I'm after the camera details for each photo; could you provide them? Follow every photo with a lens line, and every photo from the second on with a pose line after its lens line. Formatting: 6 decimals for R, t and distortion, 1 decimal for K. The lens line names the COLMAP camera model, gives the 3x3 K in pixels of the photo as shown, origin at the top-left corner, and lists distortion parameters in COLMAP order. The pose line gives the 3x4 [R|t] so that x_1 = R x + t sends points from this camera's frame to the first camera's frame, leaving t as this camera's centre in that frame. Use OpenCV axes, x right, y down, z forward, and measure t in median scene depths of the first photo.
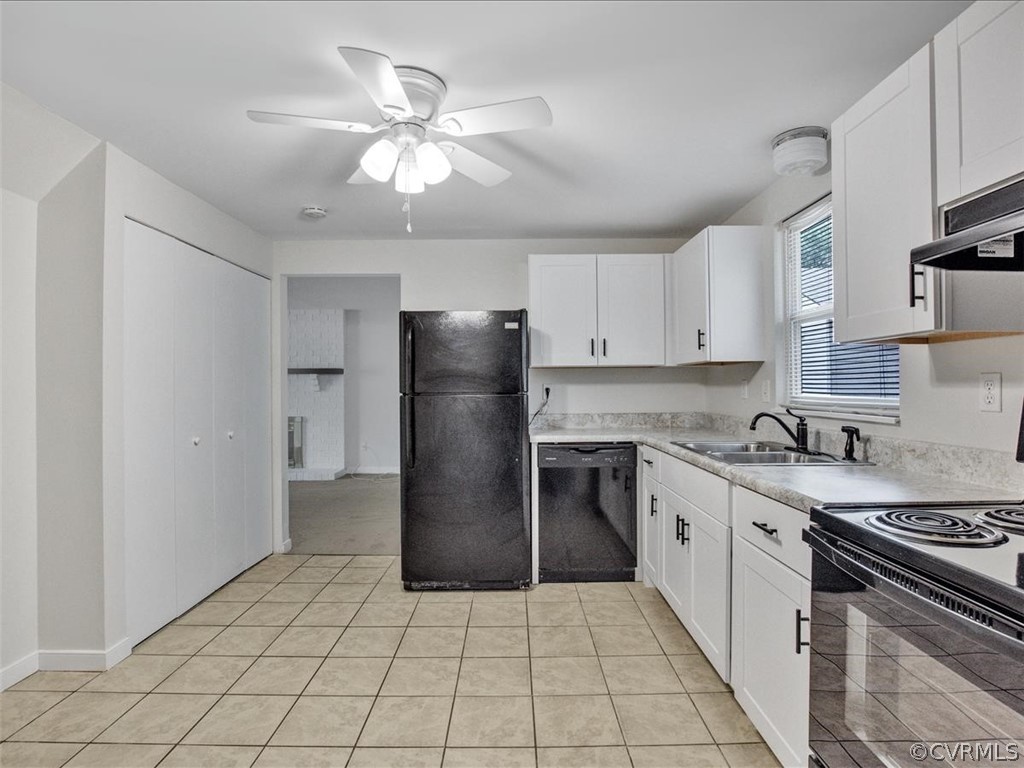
lens RADIAL K [[527.7, 0, 512.0], [0, 527.7, 386.0], [0, 0, 1]] dist [-0.026092, 0.002610]
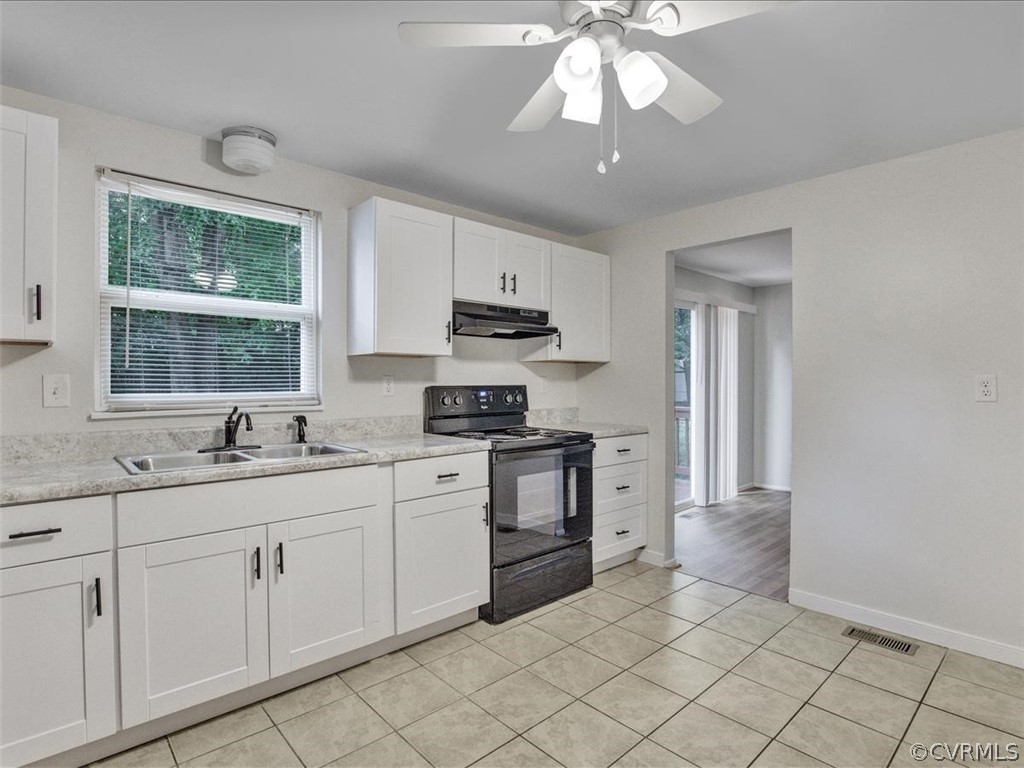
lens RADIAL K [[527.7, 0, 510.6], [0, 527.7, 382.9], [0, 0, 1]] dist [-0.026092, 0.002610]
pose [[-0.665513, 0.007215, 0.746352, -0.657224], [0.008170, 0.999964, -0.002382, 0.007540], [-0.746342, 0.004512, -0.665548, 1.570089]]
